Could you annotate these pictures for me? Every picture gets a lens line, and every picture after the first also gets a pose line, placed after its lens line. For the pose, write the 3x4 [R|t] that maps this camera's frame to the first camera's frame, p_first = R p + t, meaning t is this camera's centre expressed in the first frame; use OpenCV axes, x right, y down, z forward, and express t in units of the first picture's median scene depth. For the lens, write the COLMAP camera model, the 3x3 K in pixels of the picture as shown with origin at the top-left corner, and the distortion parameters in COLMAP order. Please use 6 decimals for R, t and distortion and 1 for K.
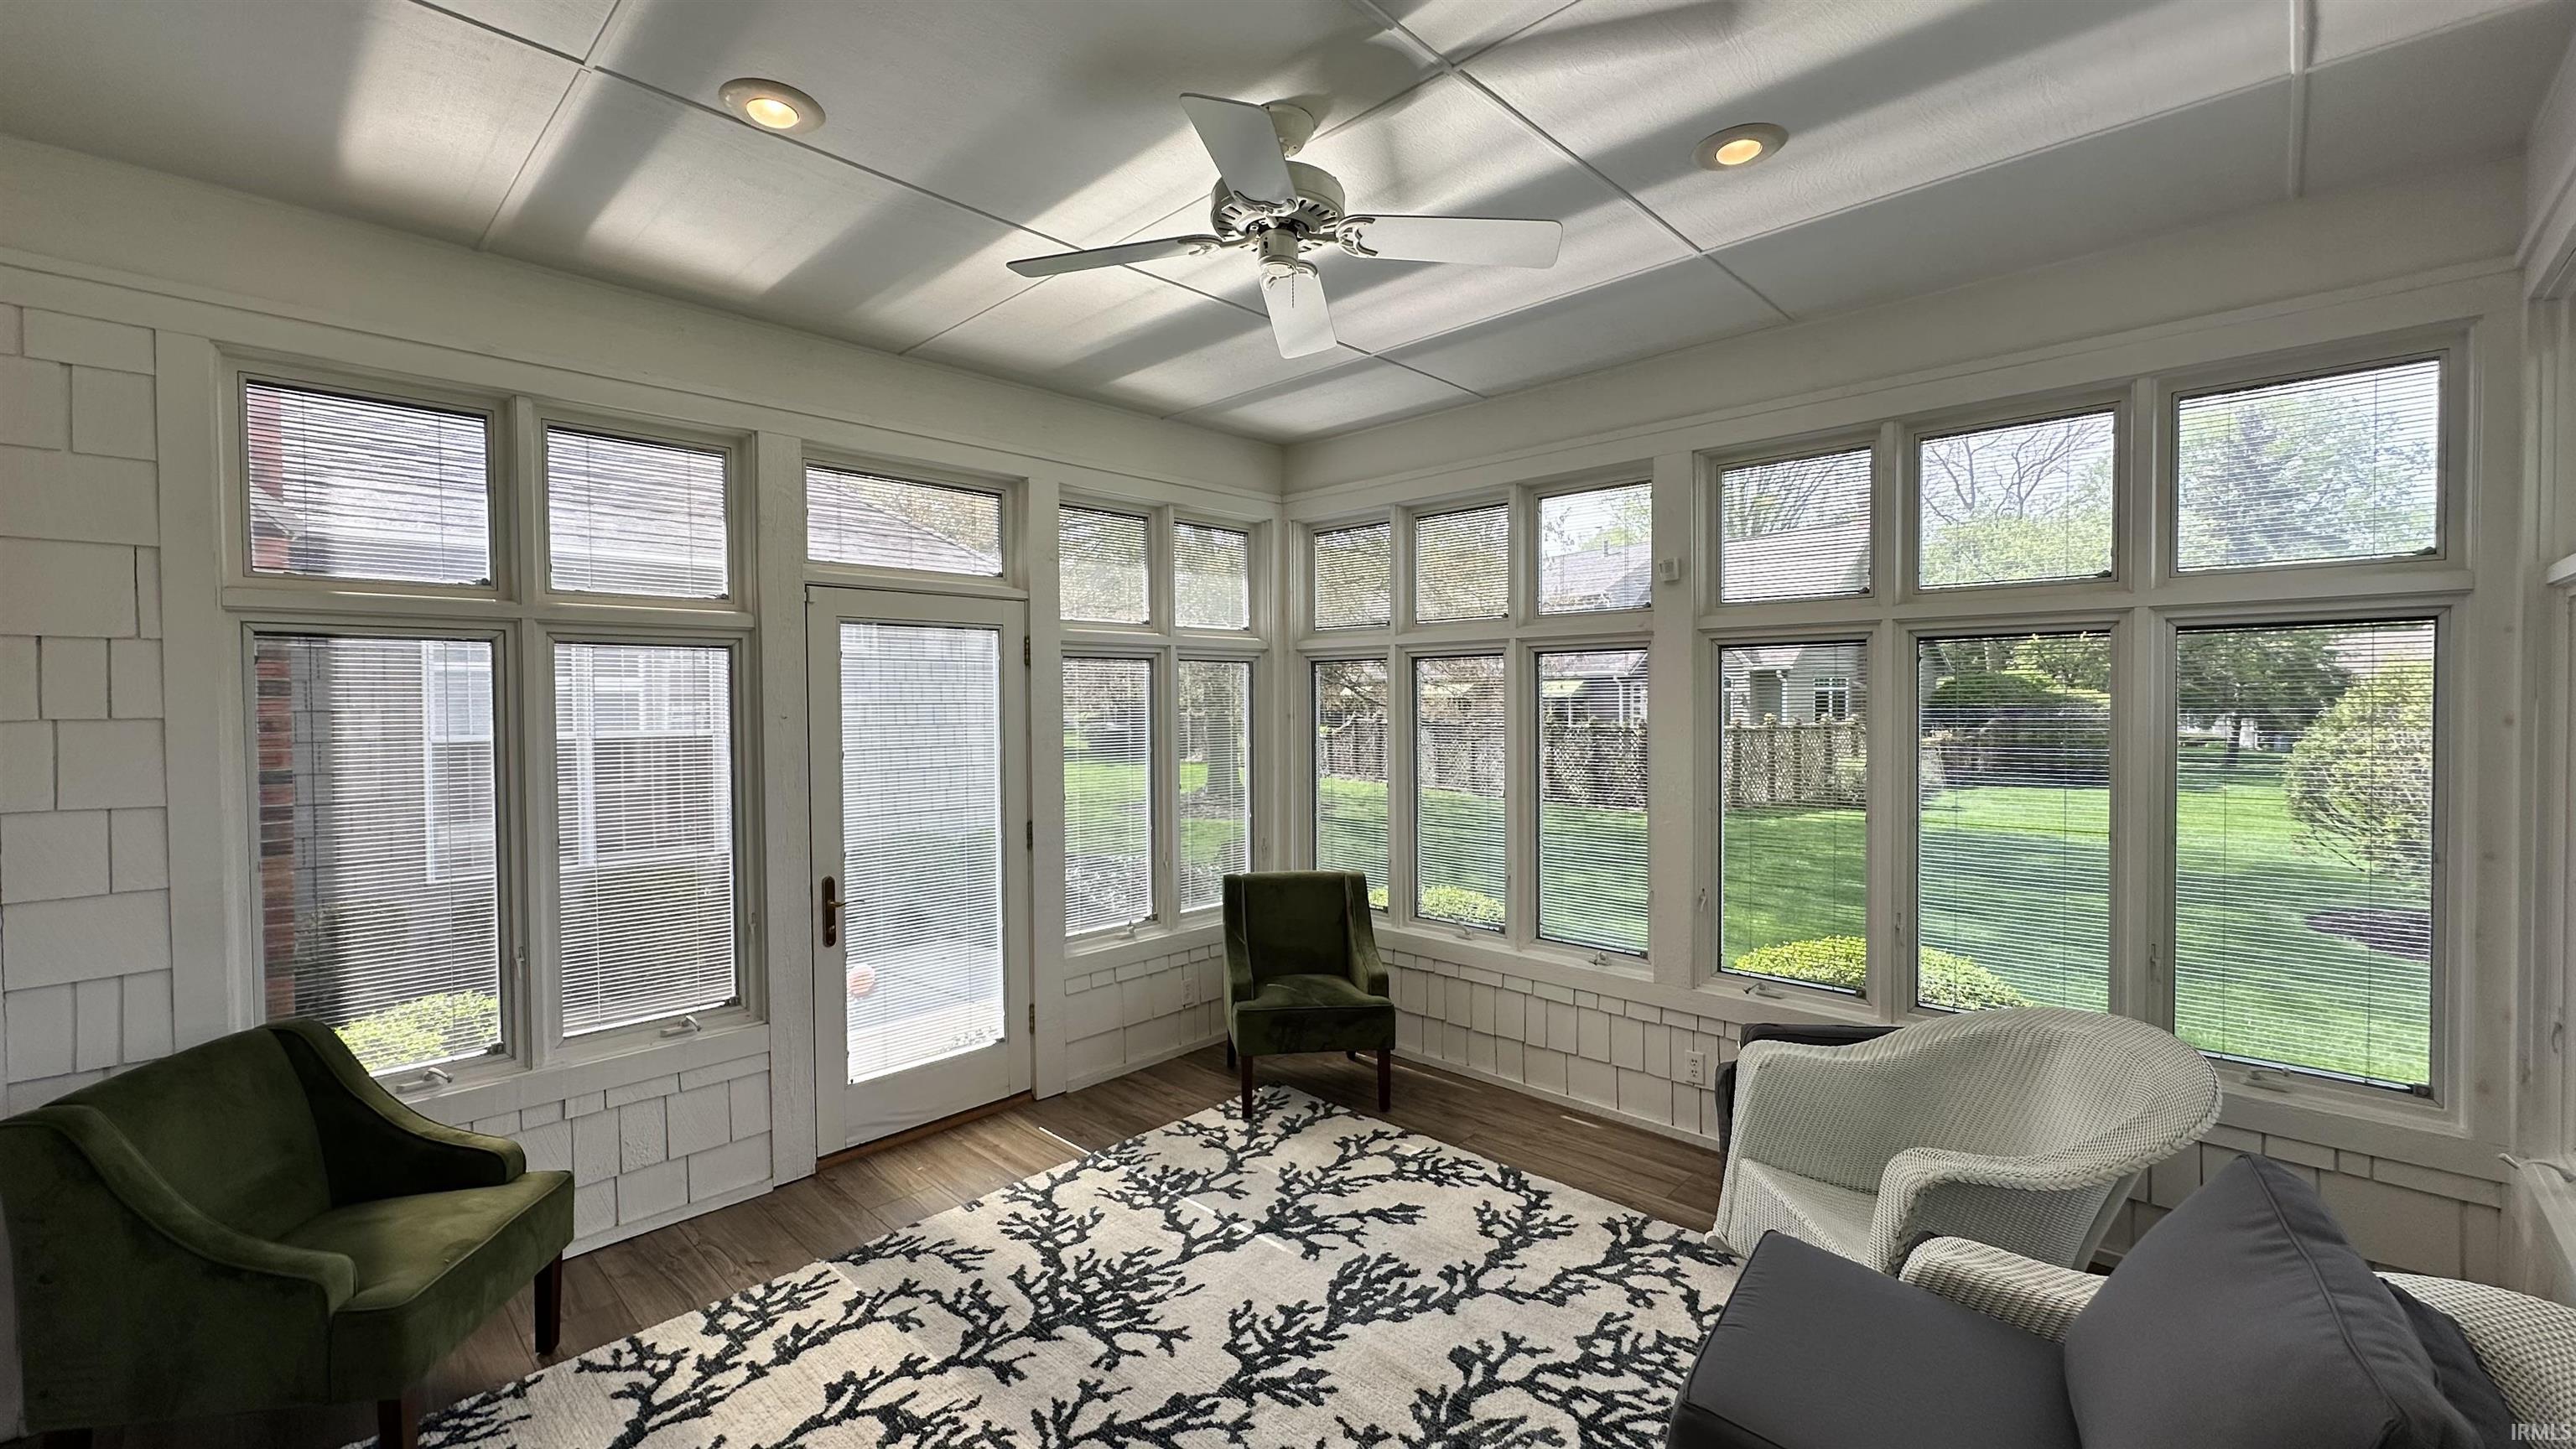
lens RADIAL K [[1047.2, 0, 1290.2], [0, 1047.2, 718.6], [0, 0, 1]] dist [0.011001, -0.000516]
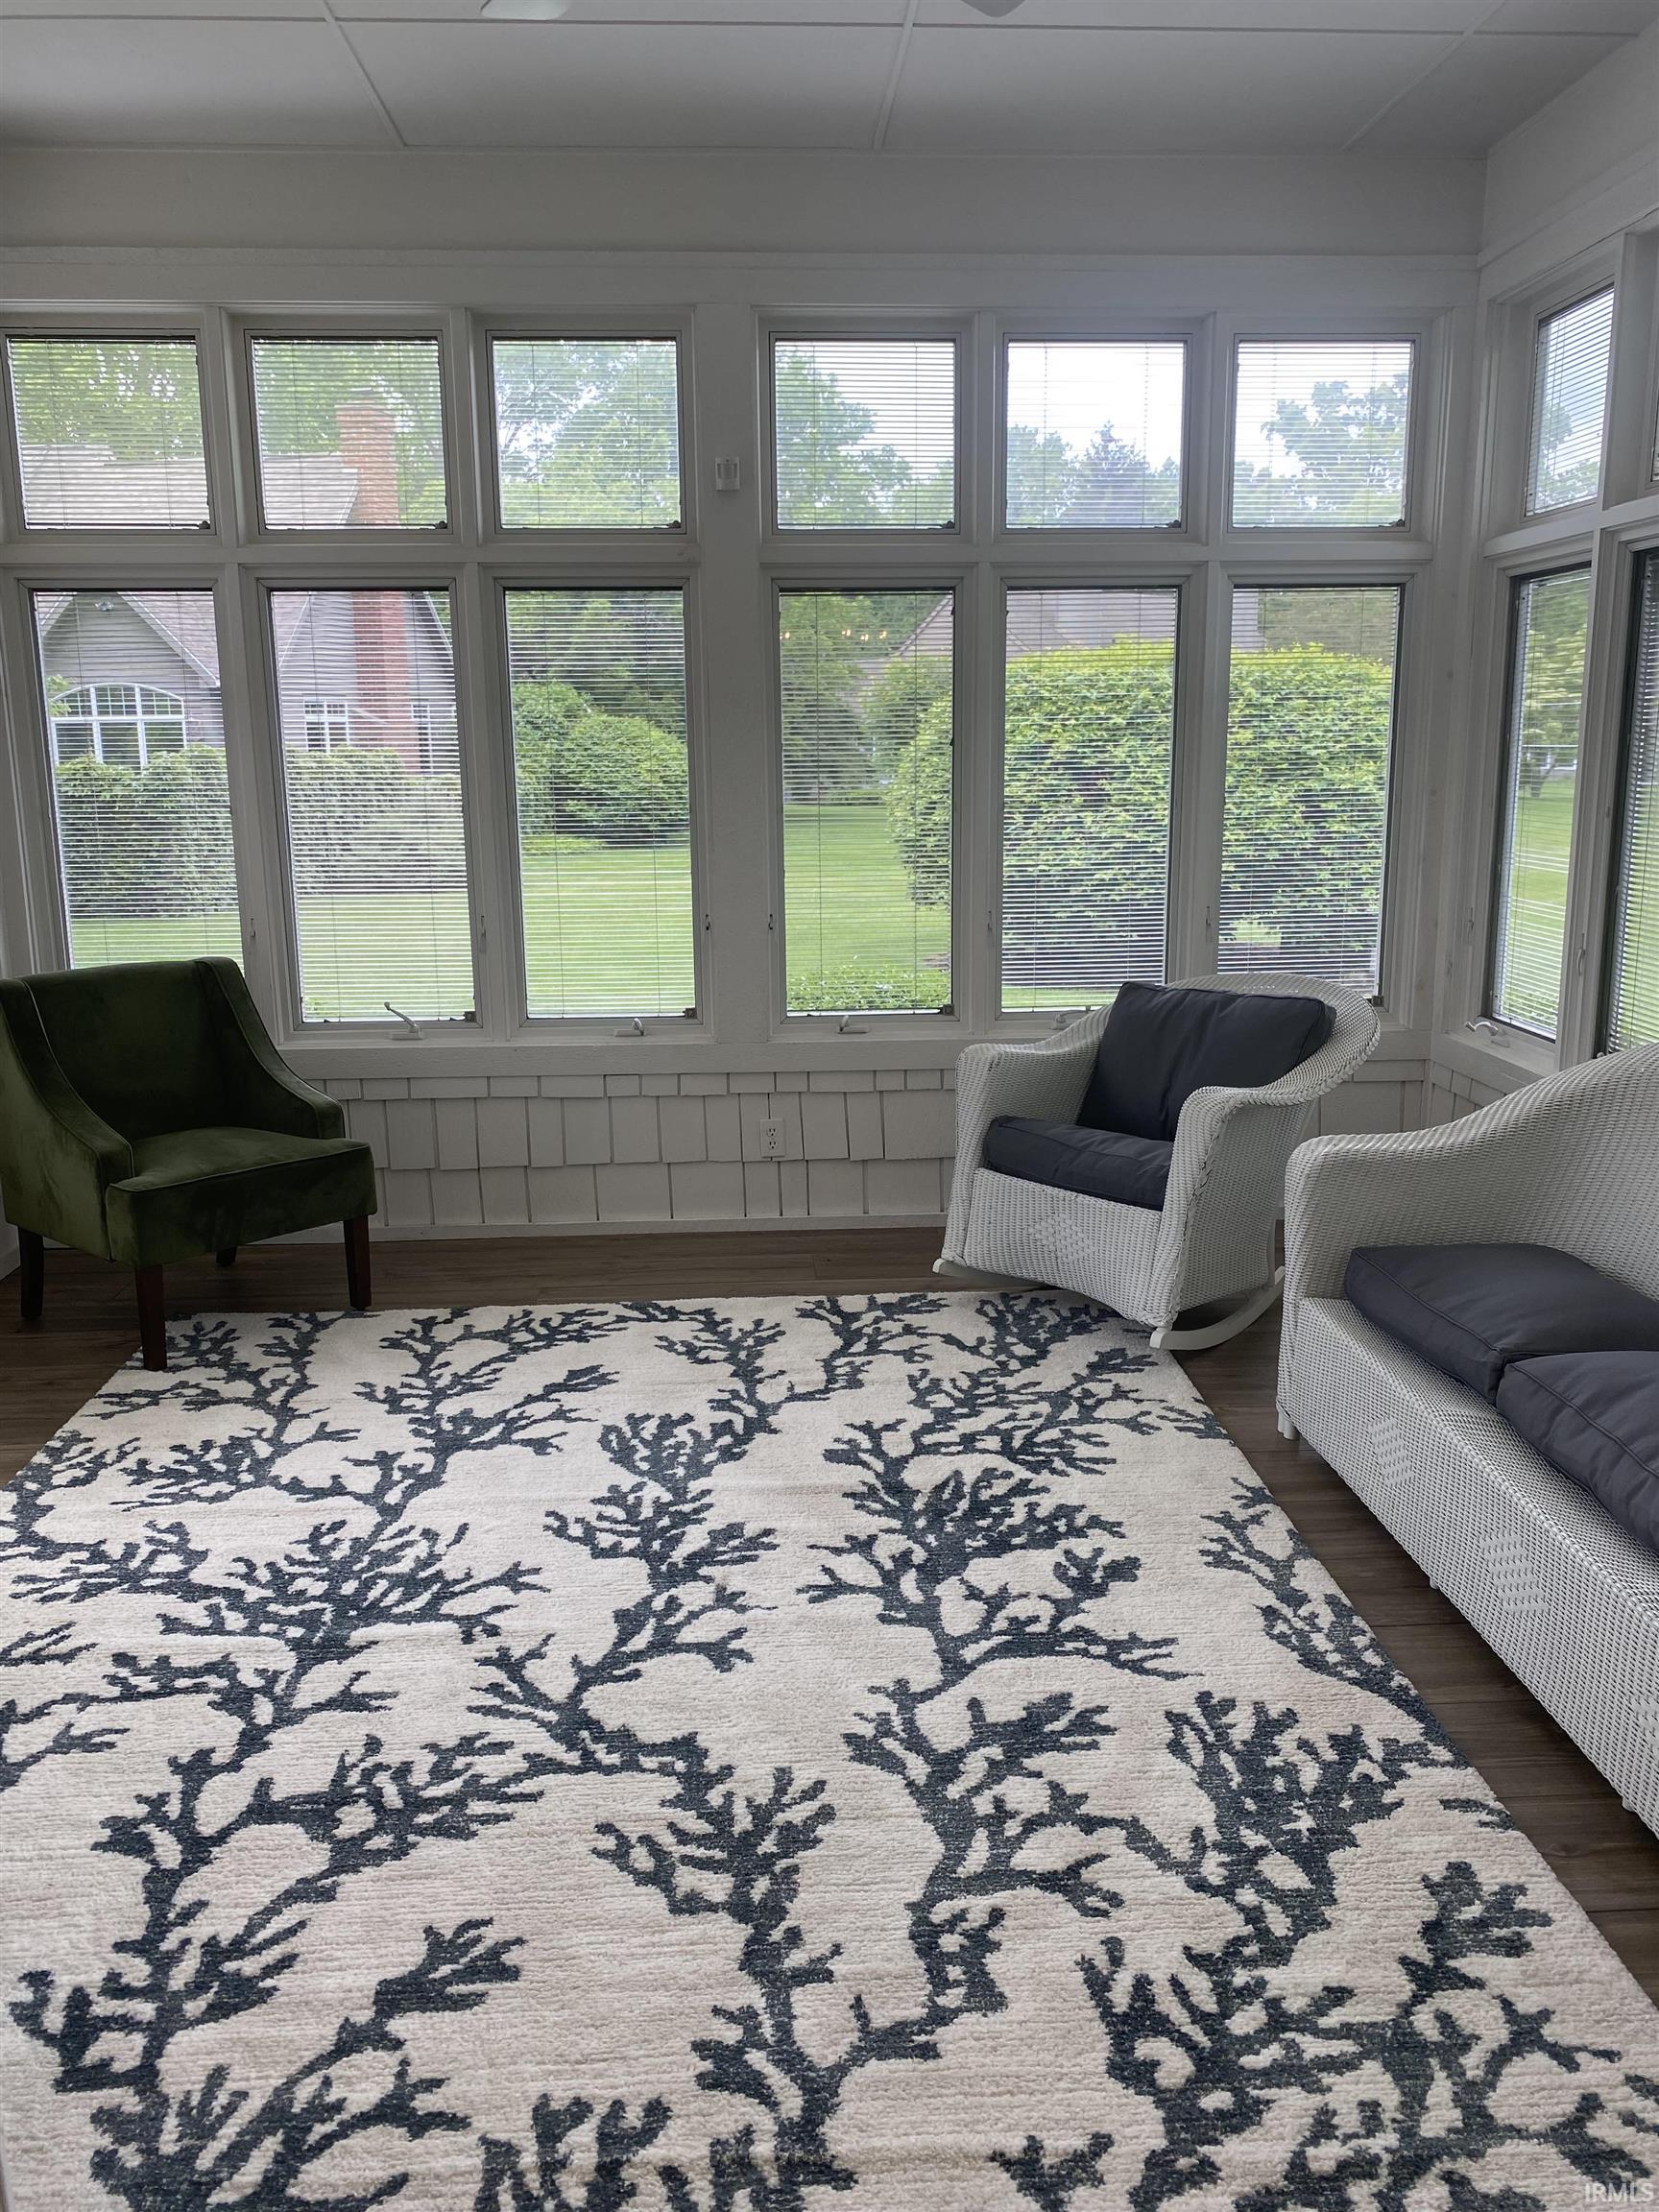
lens RADIAL K [[1685.8, 0, 827.7], [0, 1685.8, 1106.9], [0, 0, 1]] dist [0.038945, -0.019160]
pose [[0.676488, -0.157381, 0.719441, -0.620896], [0.019880, 0.980446, 0.195784, 0.072208], [-0.736185, -0.118143, 0.666389, 0.142083]]
